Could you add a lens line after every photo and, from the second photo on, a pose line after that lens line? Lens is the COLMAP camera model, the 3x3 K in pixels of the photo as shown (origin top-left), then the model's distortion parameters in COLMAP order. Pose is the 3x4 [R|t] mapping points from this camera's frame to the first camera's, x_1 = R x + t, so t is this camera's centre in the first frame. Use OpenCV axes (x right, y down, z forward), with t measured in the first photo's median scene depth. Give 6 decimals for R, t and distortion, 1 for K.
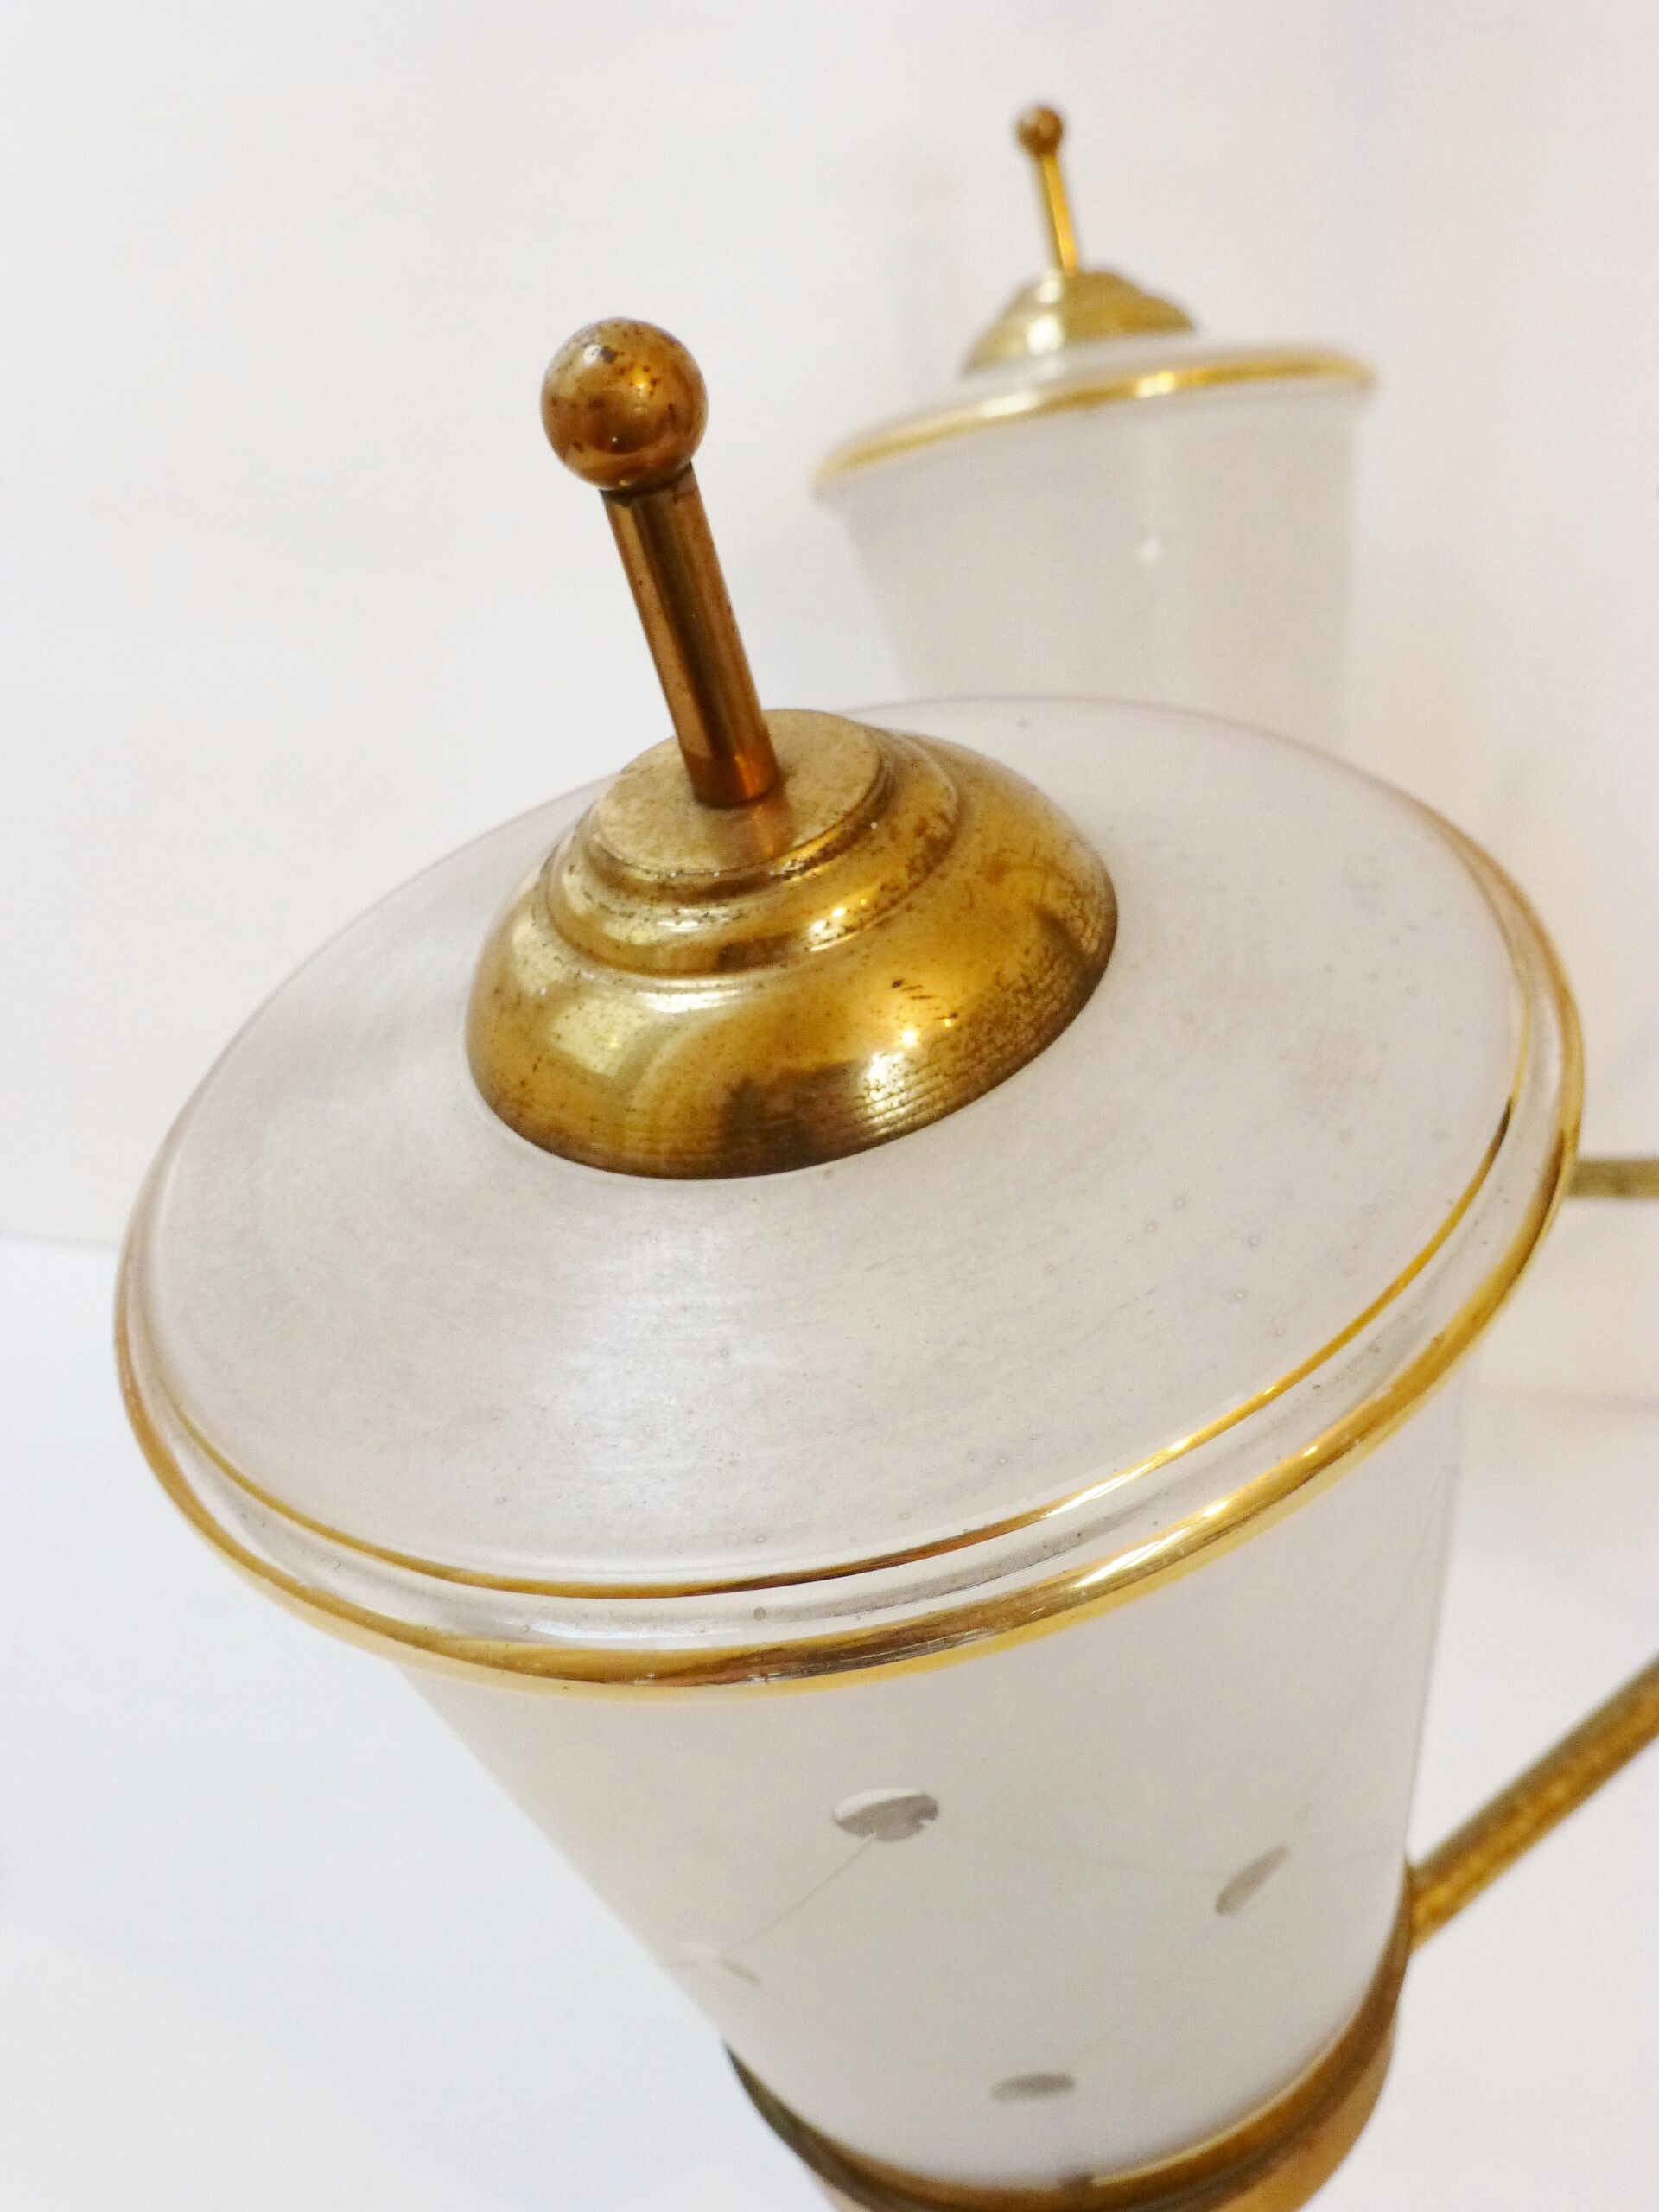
lens RADIAL K [[2916.6, 0, 834.7], [0, 2916.6, 1105.6], [0, 0, 1]] dist [0.087236, 0.000000]
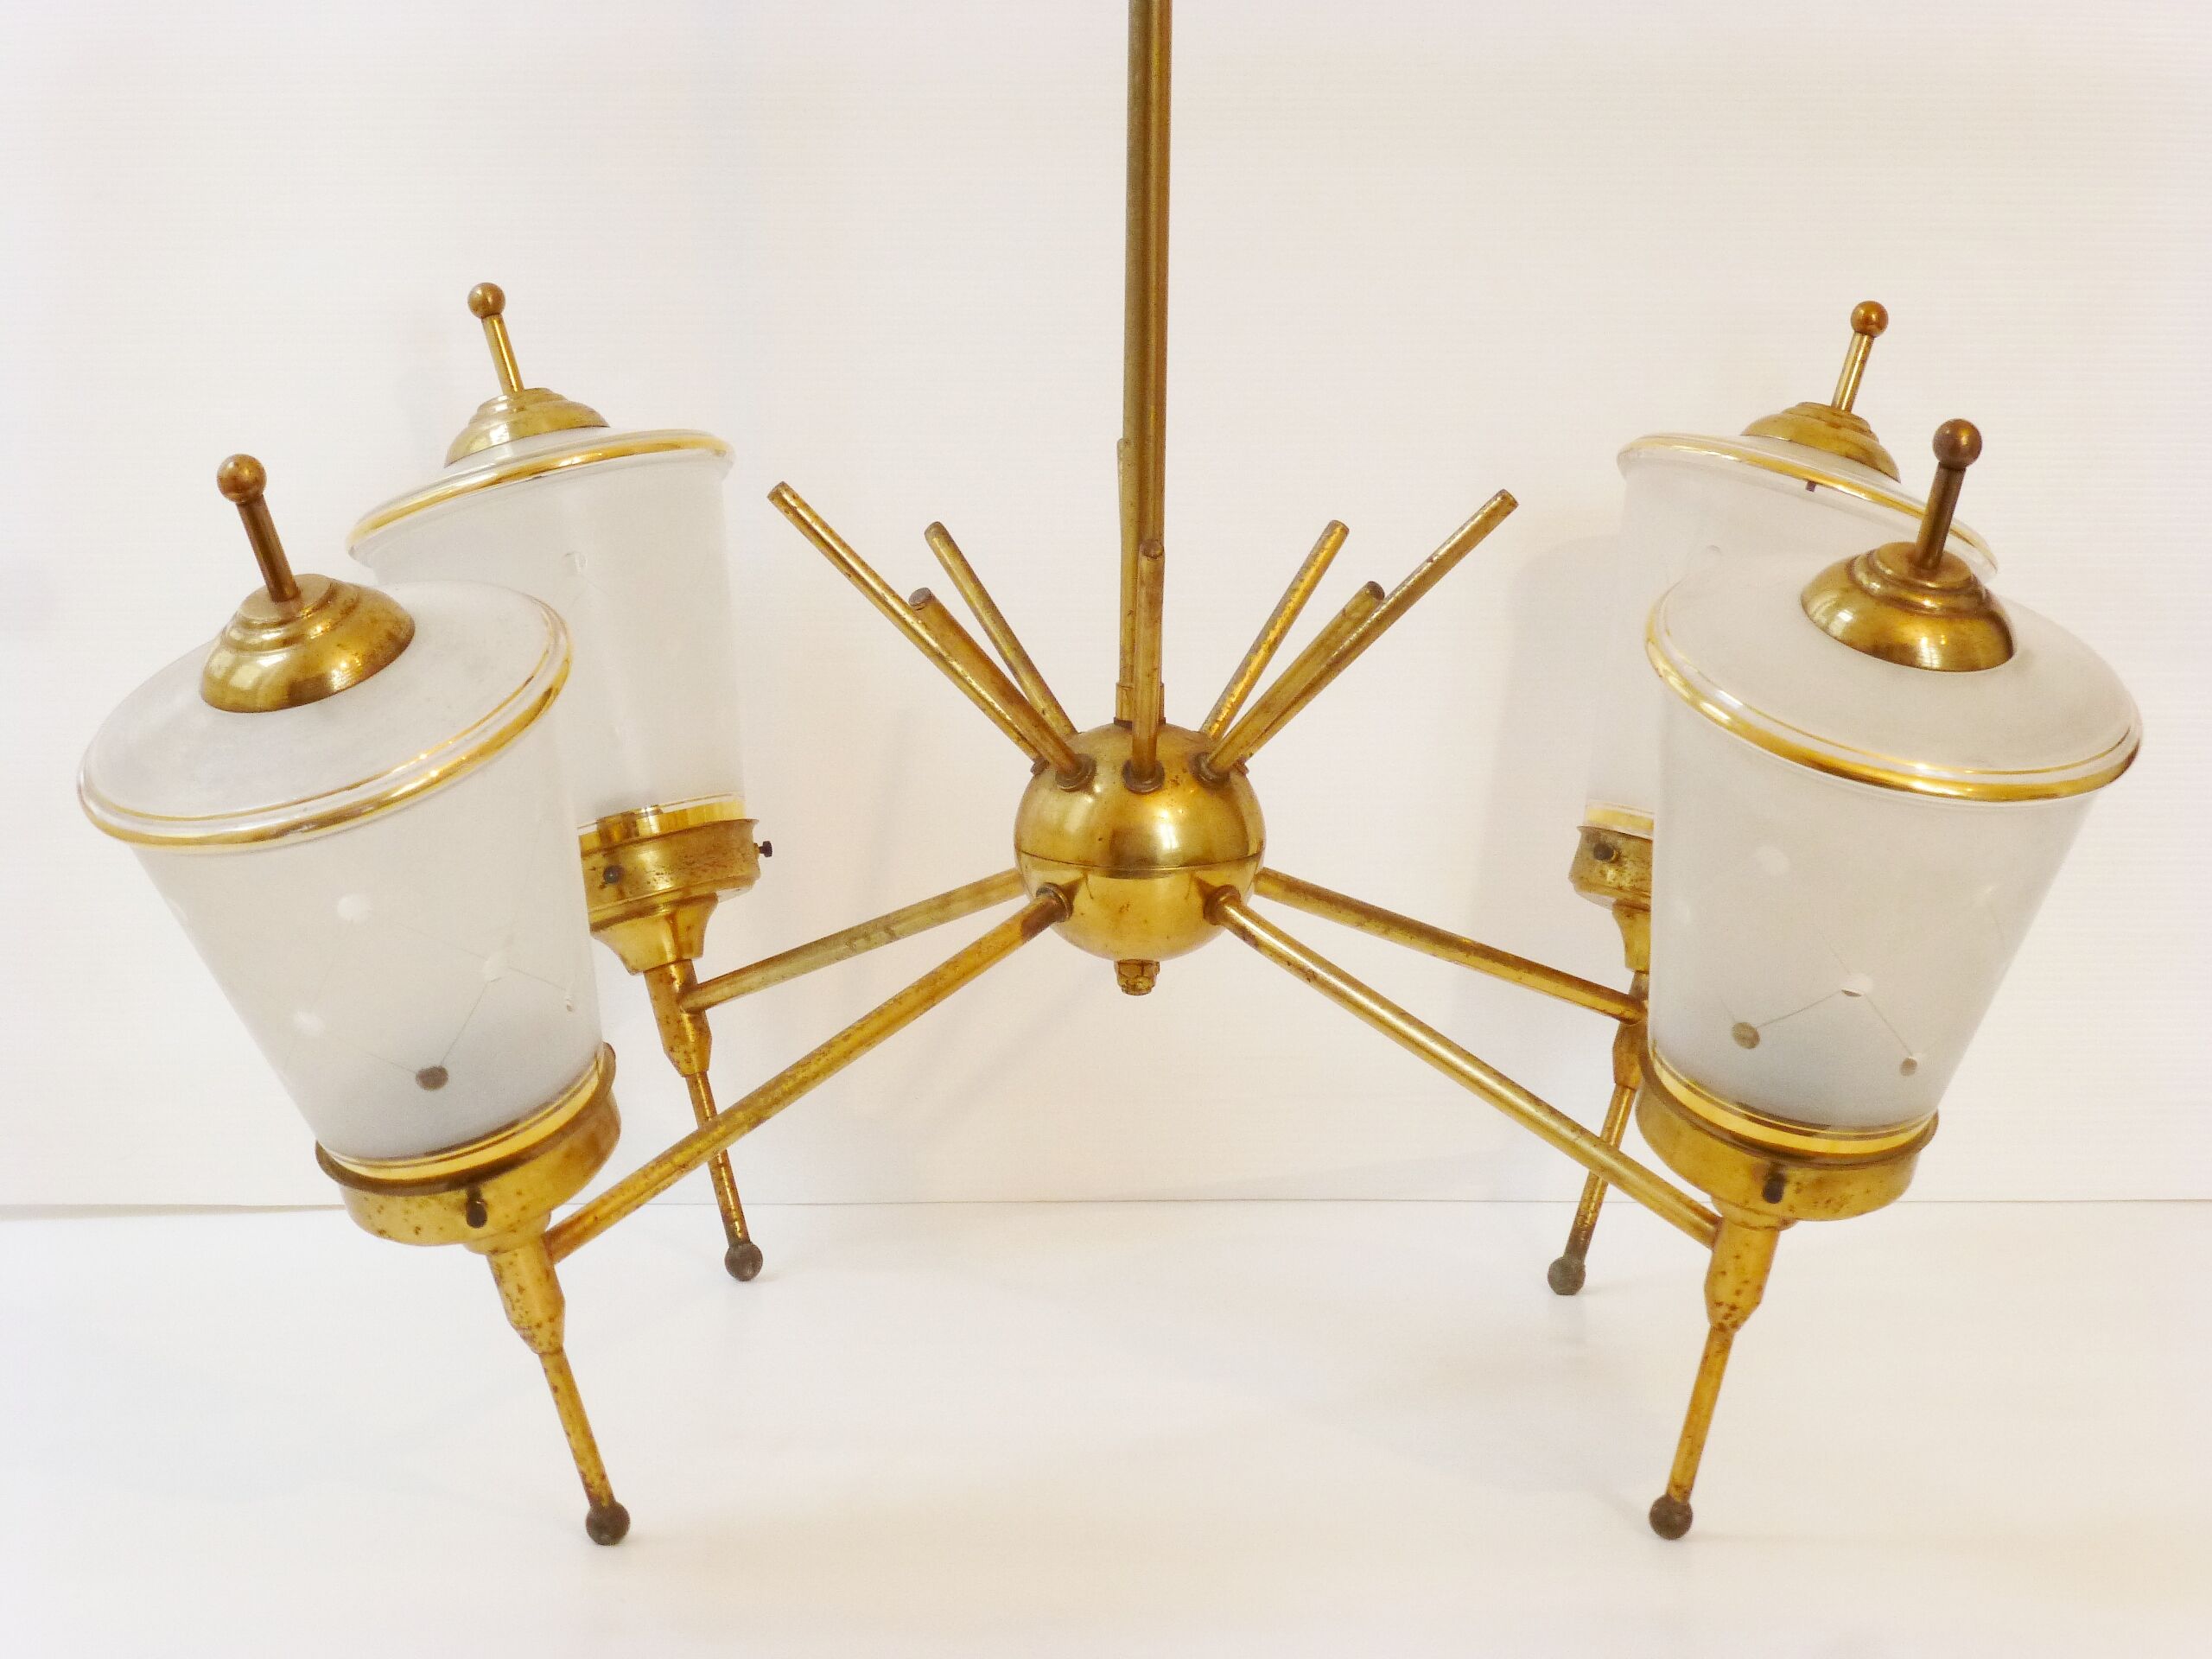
lens RADIAL K [[5368.1, 0, 1099.8], [0, 5368.1, 837.9], [0, 0, 1]] dist [0.148750, 0.000000]
pose [[0.991844, -0.073241, 0.104316, 0.212526], [0.090186, 0.981601, -0.168304, 1.204625], [-0.090070, 0.176340, 0.980200, -4.721588]]
